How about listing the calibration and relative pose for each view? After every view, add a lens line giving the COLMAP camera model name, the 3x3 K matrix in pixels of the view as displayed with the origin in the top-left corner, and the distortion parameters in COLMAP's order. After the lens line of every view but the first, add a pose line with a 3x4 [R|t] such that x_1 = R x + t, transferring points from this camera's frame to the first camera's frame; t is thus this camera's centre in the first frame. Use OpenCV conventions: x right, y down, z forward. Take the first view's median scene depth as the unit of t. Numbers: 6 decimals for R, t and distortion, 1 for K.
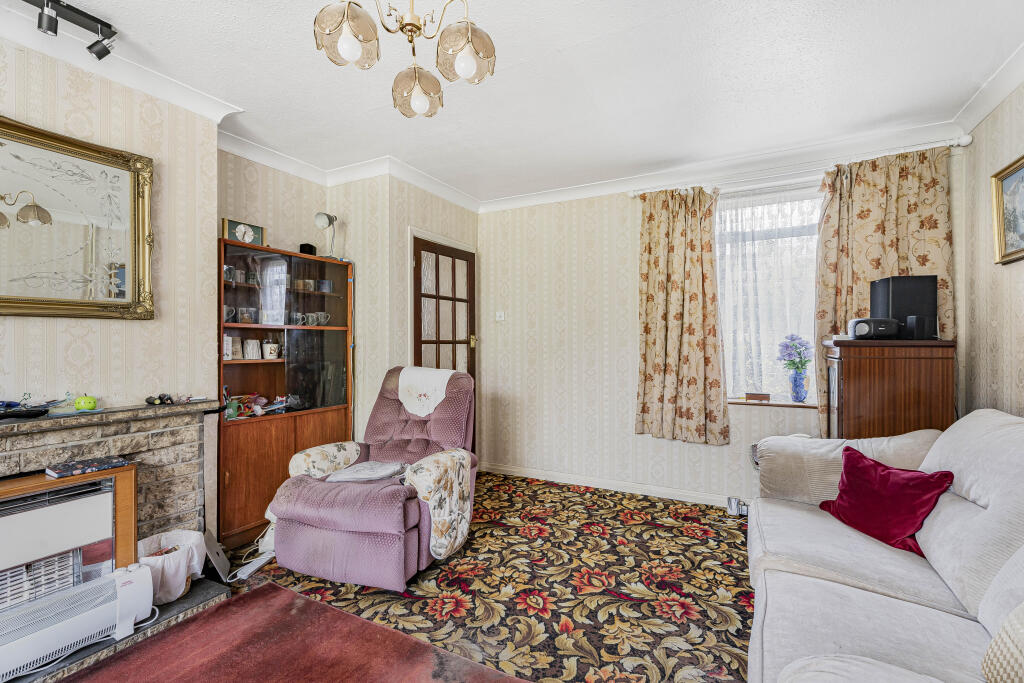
lens RADIAL K [[469.1, 0, 511.3], [0, 469.1, 339.9], [0, 0, 1]] dist [-0.000184, -0.000022]
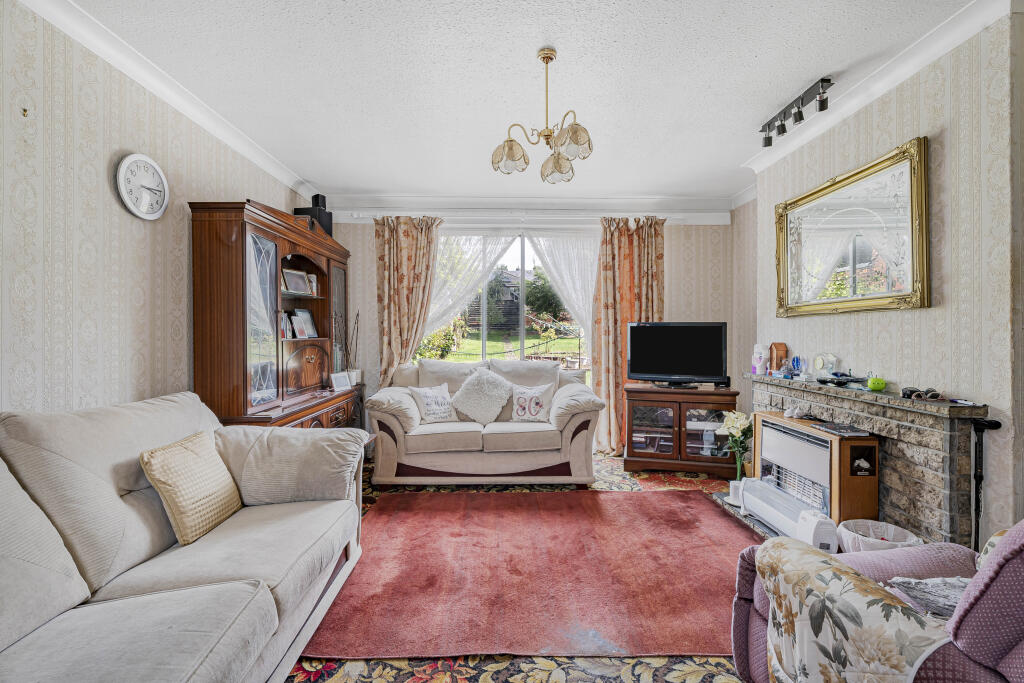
lens RADIAL K [[469.1, 0, 509.5], [0, 469.1, 339.7], [0, 0, 1]] dist [-0.000184, -0.000022]
pose [[-0.880201, 0.005328, -0.474572, 0.425428], [0.002982, 0.999979, 0.005696, 0.014530], [0.474593, 0.003599, -0.880198, 1.493910]]
